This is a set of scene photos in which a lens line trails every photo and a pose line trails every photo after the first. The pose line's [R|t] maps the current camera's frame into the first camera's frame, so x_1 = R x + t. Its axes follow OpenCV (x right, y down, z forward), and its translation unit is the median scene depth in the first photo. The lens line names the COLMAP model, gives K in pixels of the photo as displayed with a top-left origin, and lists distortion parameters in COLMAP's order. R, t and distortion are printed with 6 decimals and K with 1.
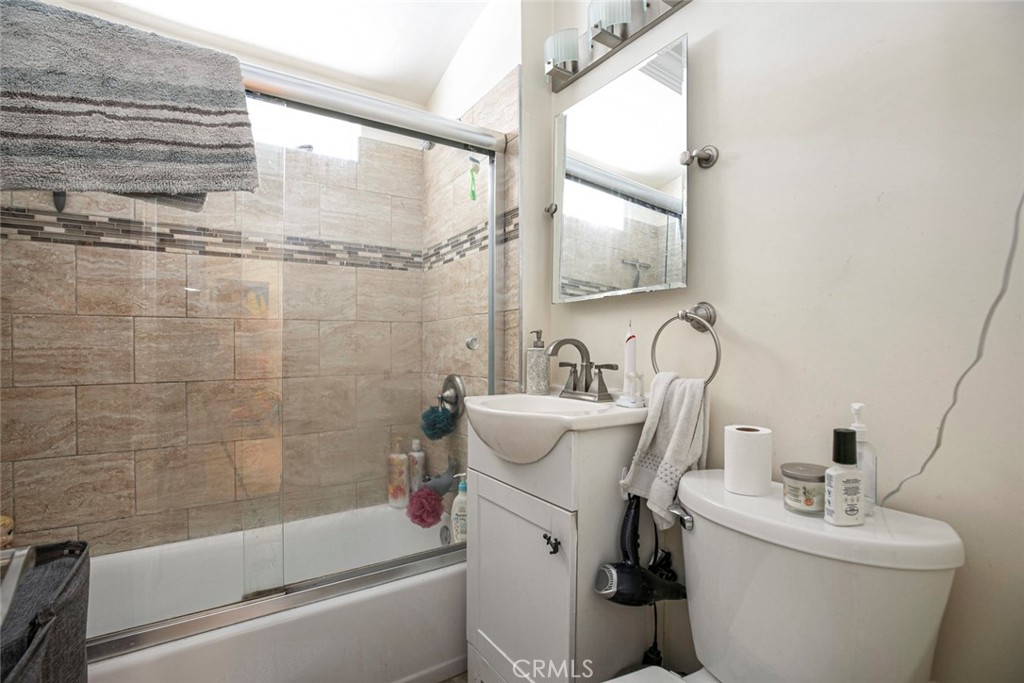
lens RADIAL K [[499.3, 0, 511.3], [0, 499.3, 356.1], [0, 0, 1]] dist [-0.064536, 0.000220]
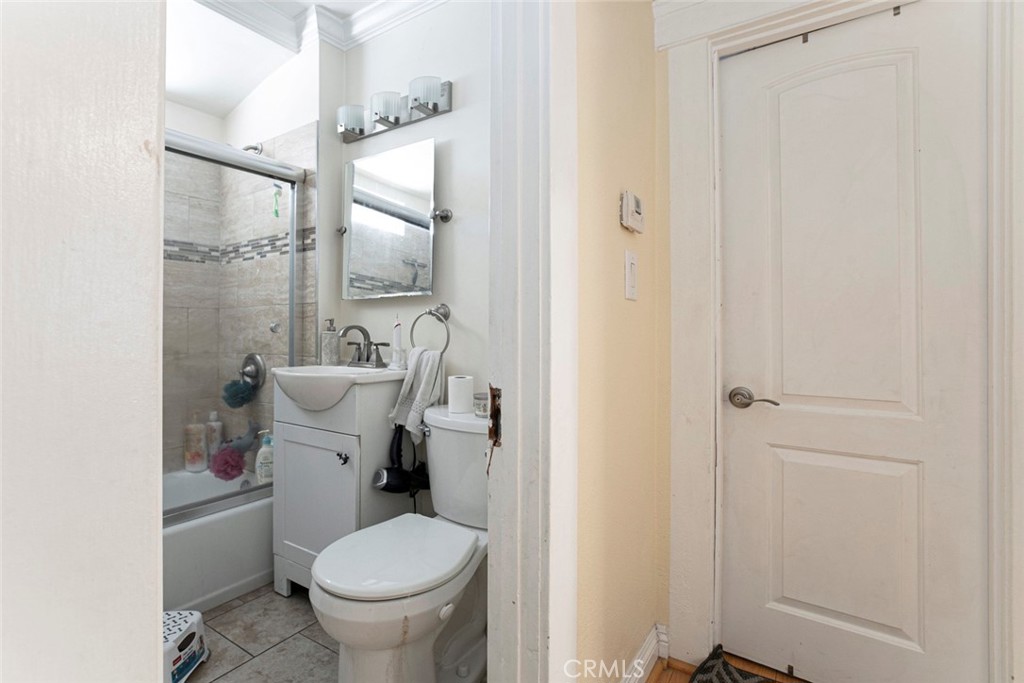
lens RADIAL K [[486.8, 0, 555.1], [0, 486.8, 333.9], [0, 0, 1]] dist [-0.018442, 0.000252]
pose [[0.877114, 0.002040, 0.480279, -0.044550], [0.003777, 0.999931, -0.011146, 0.006820], [-0.480268, 0.011590, 0.877045, -0.451724]]
